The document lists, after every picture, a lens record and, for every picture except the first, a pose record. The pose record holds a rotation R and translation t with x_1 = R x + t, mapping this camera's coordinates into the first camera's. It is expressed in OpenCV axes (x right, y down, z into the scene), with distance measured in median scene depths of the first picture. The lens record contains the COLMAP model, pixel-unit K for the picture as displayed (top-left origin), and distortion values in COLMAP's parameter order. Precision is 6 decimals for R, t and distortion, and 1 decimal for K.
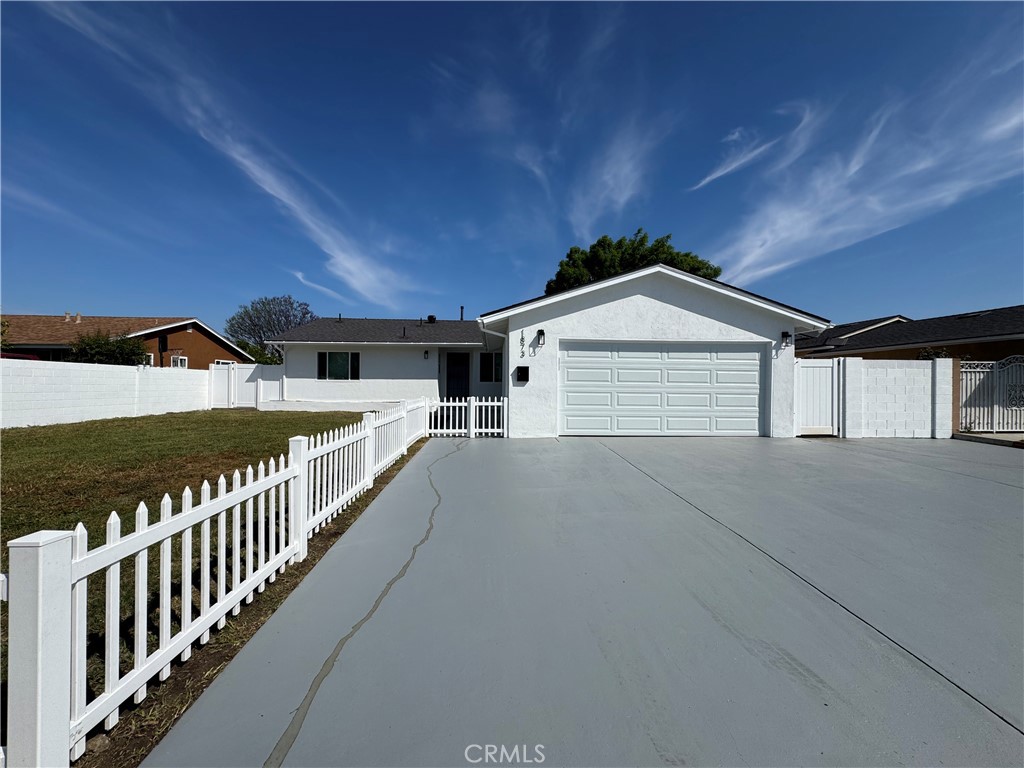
lens RADIAL K [[408.3, 0, 512.0], [0, 408.3, 384.0], [0, 0, 1]] dist [-0.000541, -0.000058]
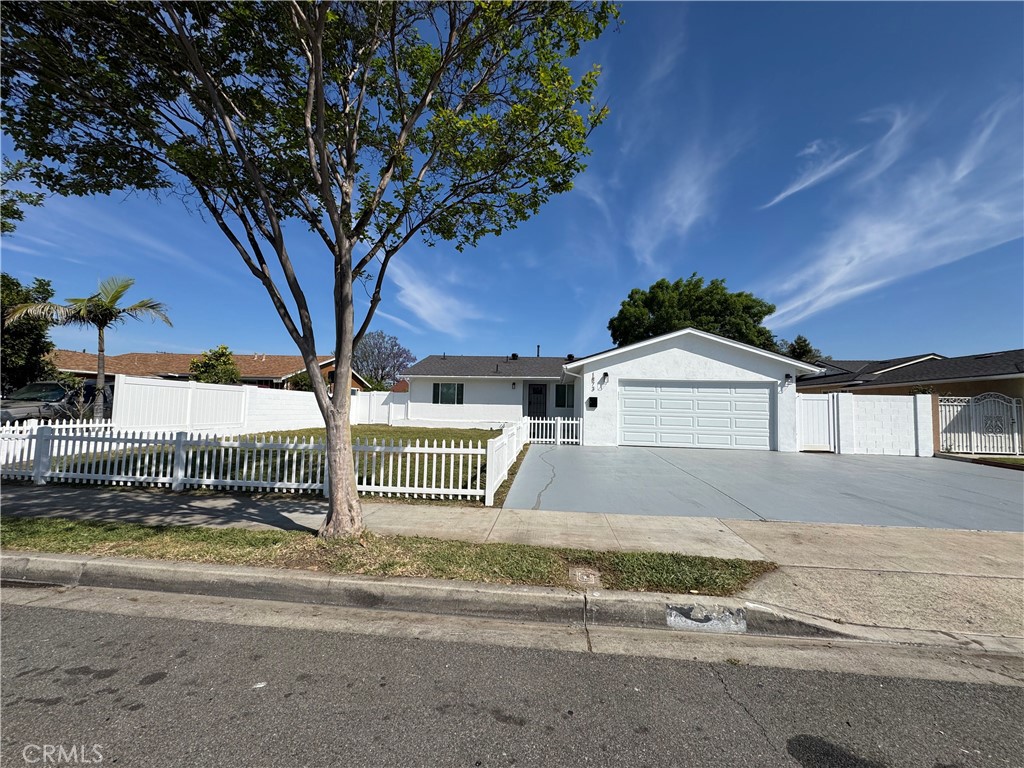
lens RADIAL K [[408.6, 0, 512.0], [0, 408.6, 384.0], [0, 0, 1]] dist [0.001232, 0.000107]
pose [[0.989551, 0.006933, -0.144017, -0.048683], [-0.015973, 0.997966, -0.061707, 0.005328], [0.143296, 0.063363, 0.987649, -0.477210]]
